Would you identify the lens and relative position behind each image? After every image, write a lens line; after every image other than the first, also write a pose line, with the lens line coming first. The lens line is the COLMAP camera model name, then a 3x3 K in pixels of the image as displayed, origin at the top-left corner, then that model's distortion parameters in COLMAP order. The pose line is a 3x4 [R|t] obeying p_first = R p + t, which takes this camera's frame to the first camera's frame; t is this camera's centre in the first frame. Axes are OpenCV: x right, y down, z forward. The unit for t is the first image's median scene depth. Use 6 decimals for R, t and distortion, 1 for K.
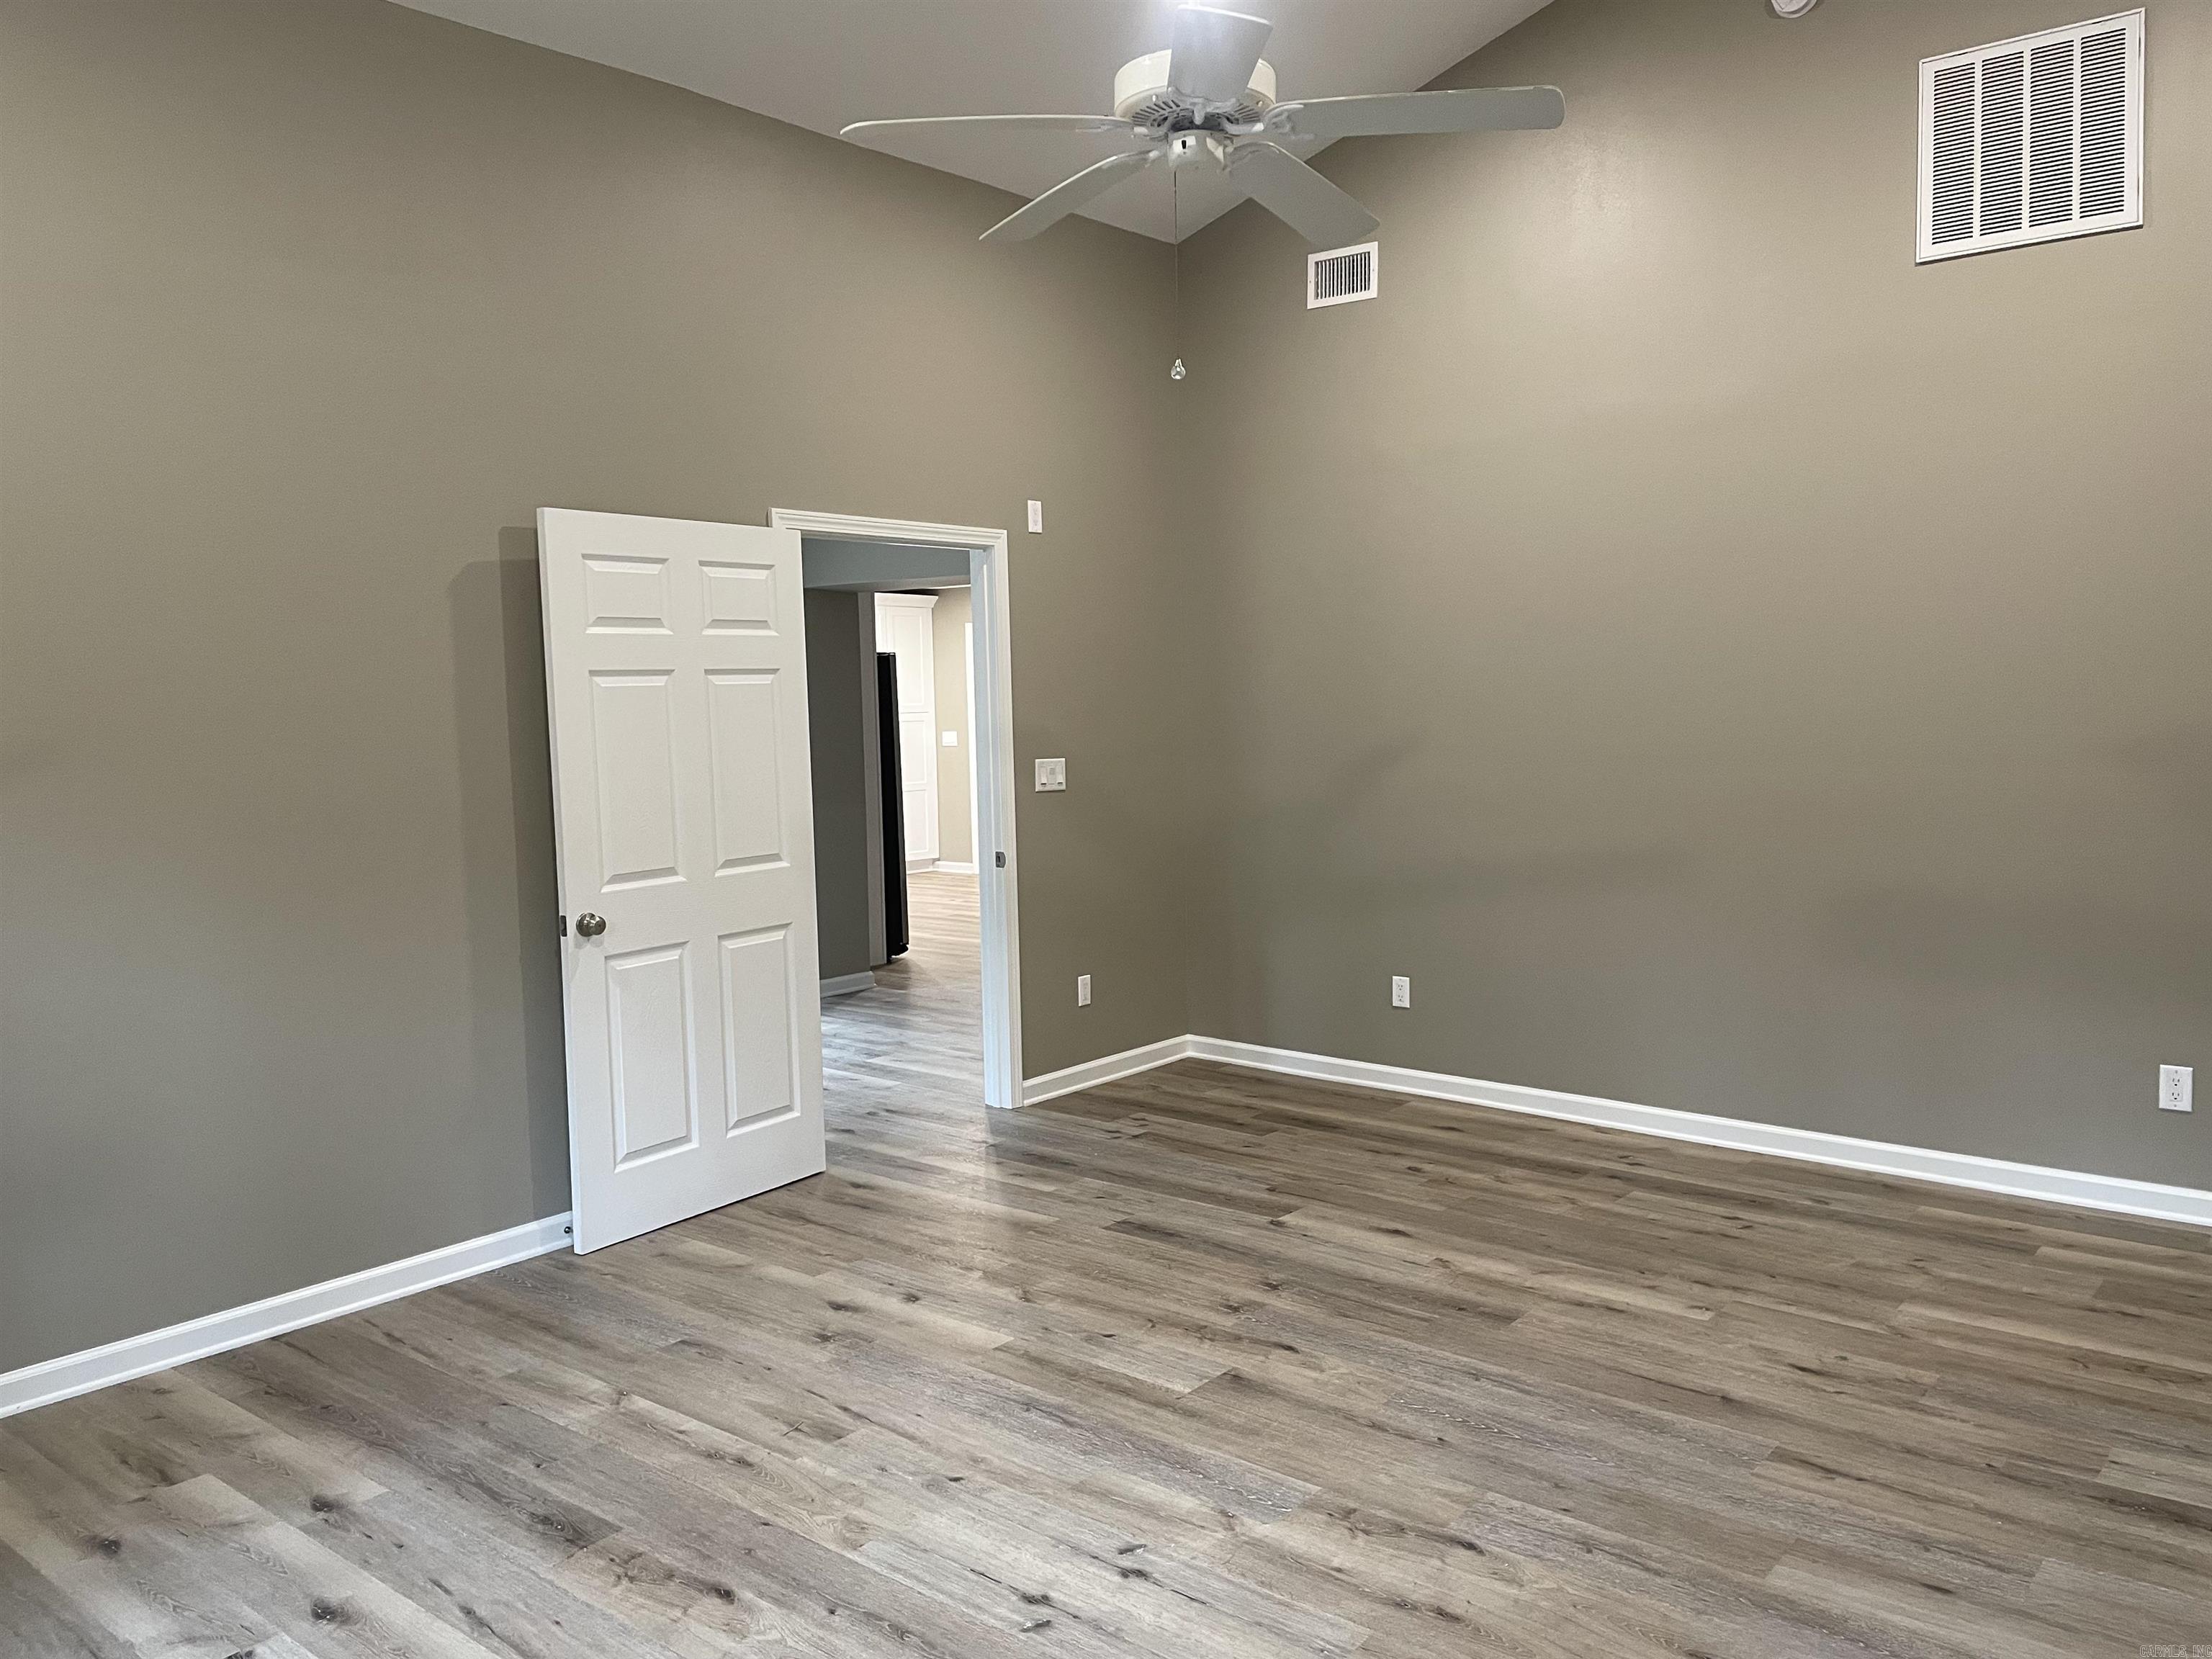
lens RADIAL K [[1676.8, 0, 1109.8], [0, 1676.8, 822.5], [0, 0, 1]] dist [0.091336, -0.106256]
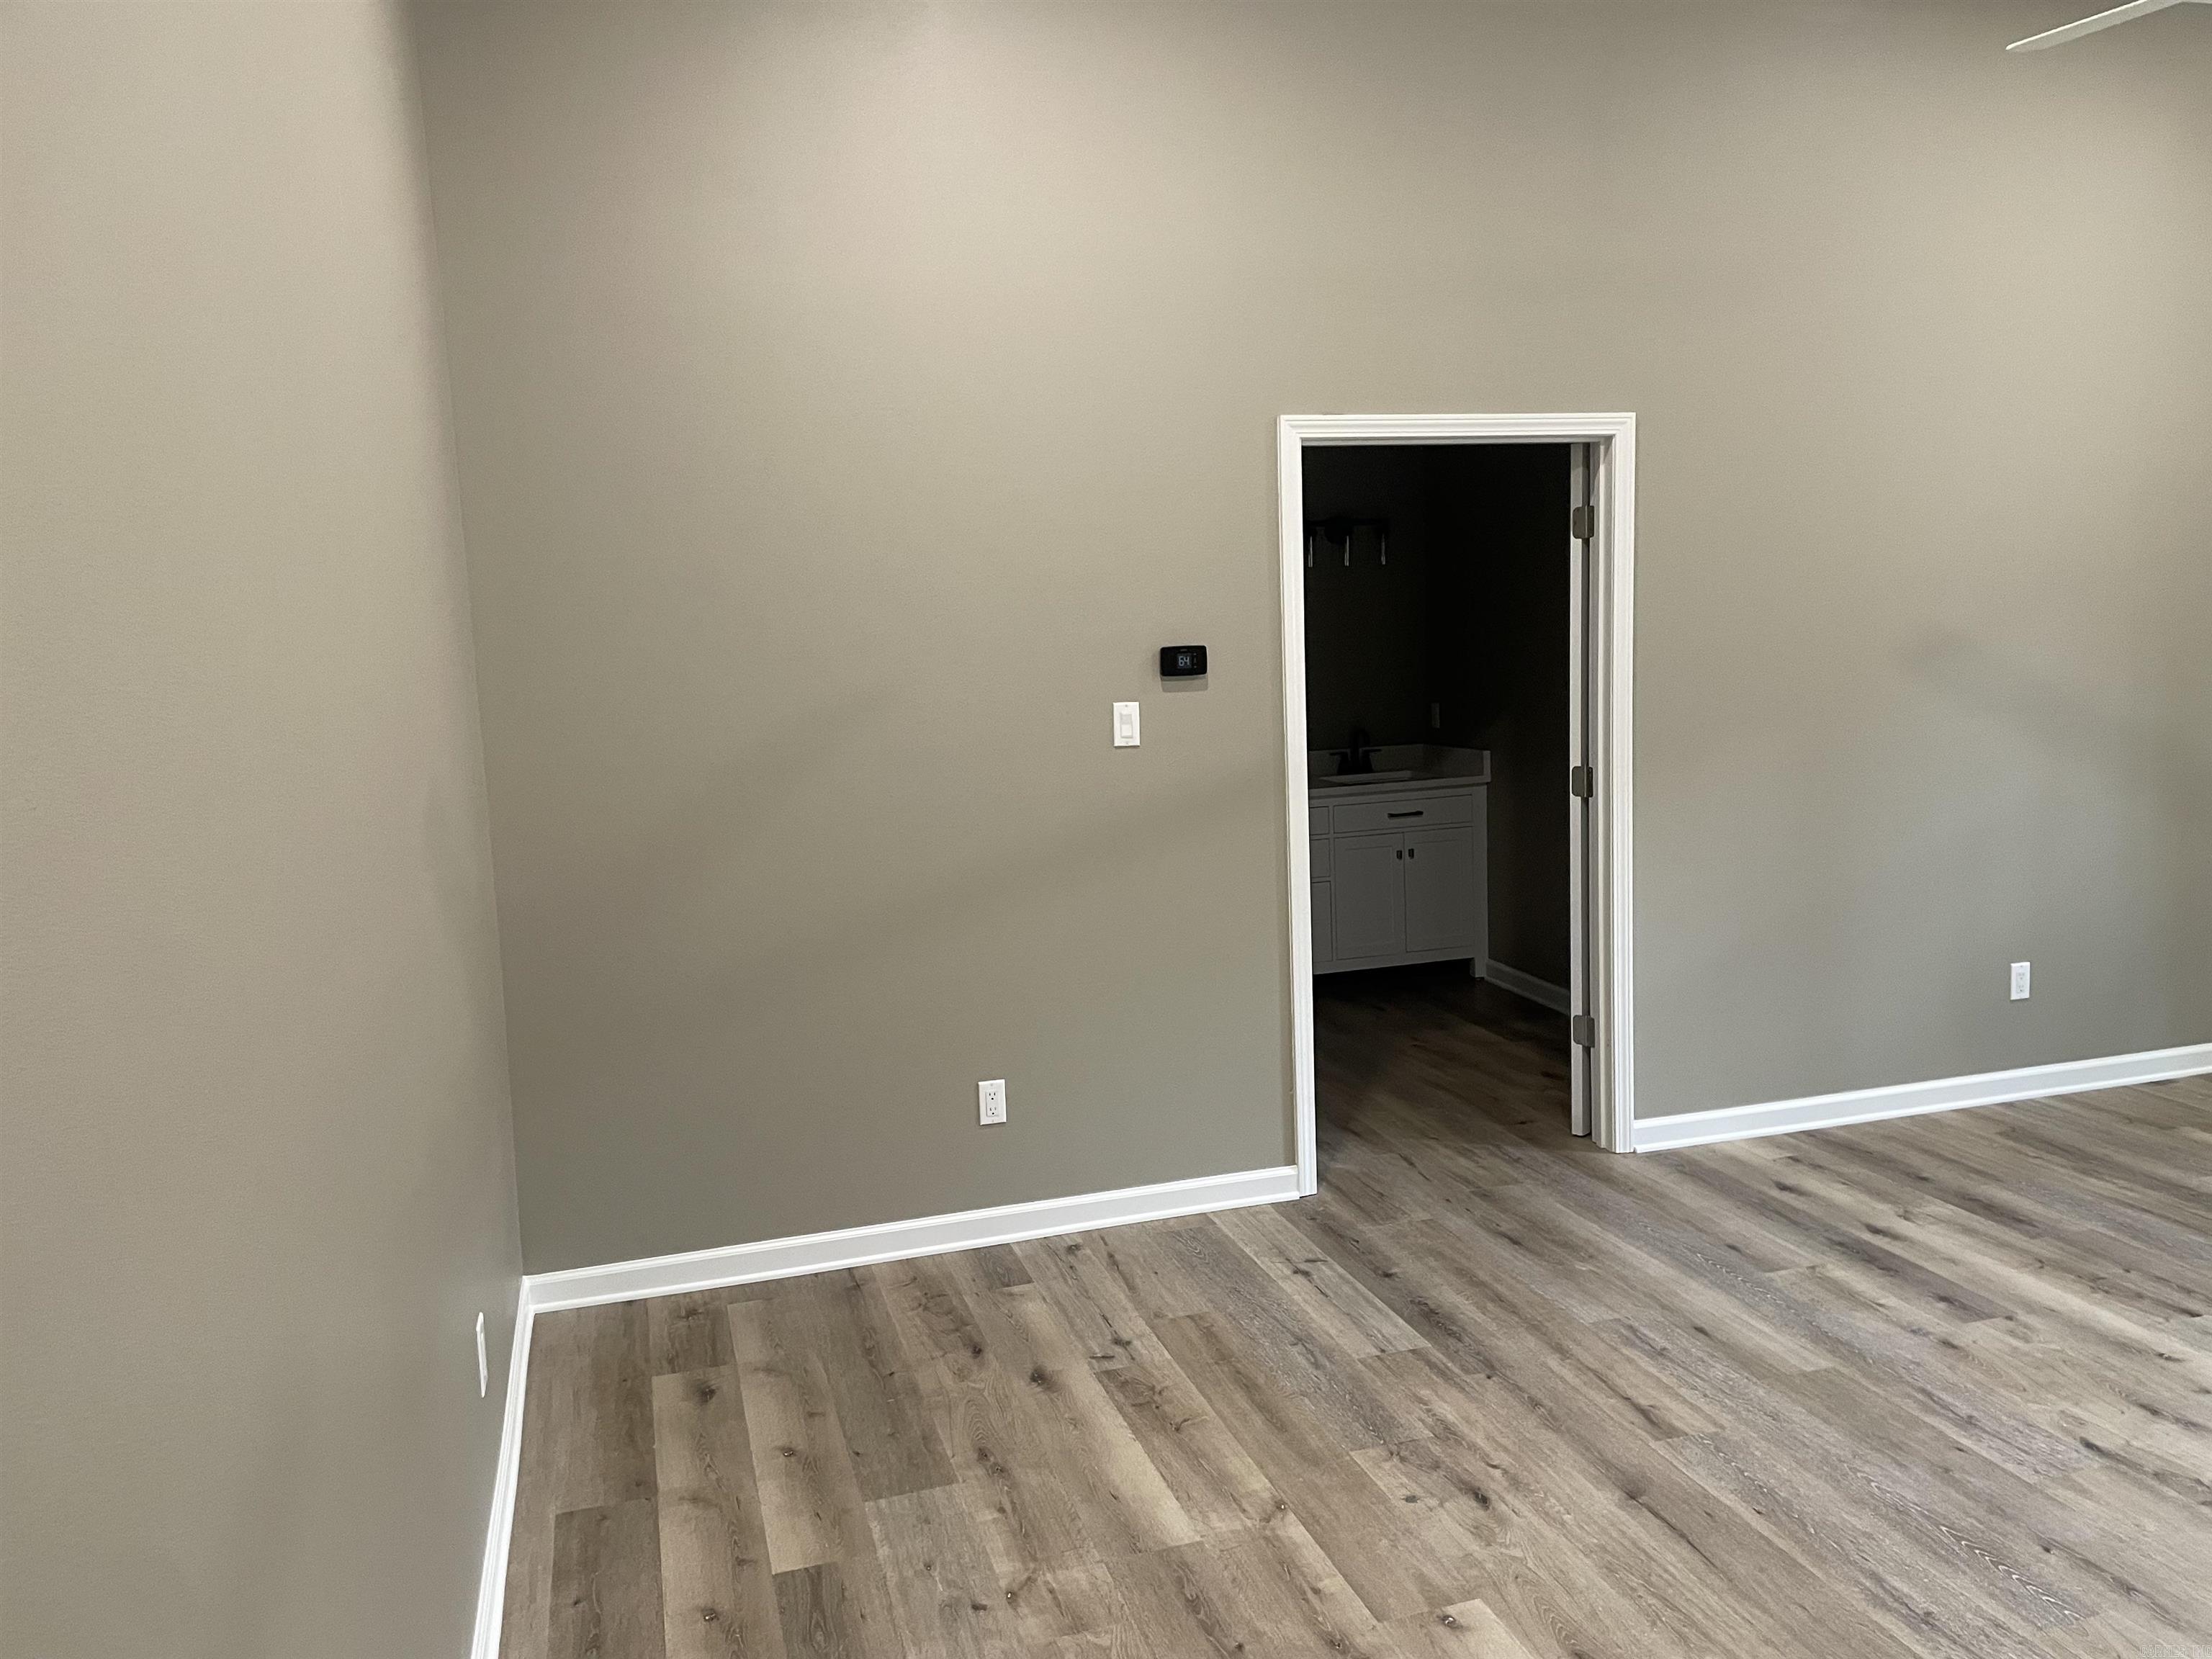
lens RADIAL K [[1676.8, 0, 1104.1], [0, 1676.8, 822.7], [0, 0, 1]] dist [0.091336, -0.106256]
pose [[-0.827596, -0.023171, 0.560846, 0.113561], [0.095233, 0.978867, 0.180969, -0.175398], [-0.553187, 0.203180, -0.807900, 1.817491]]
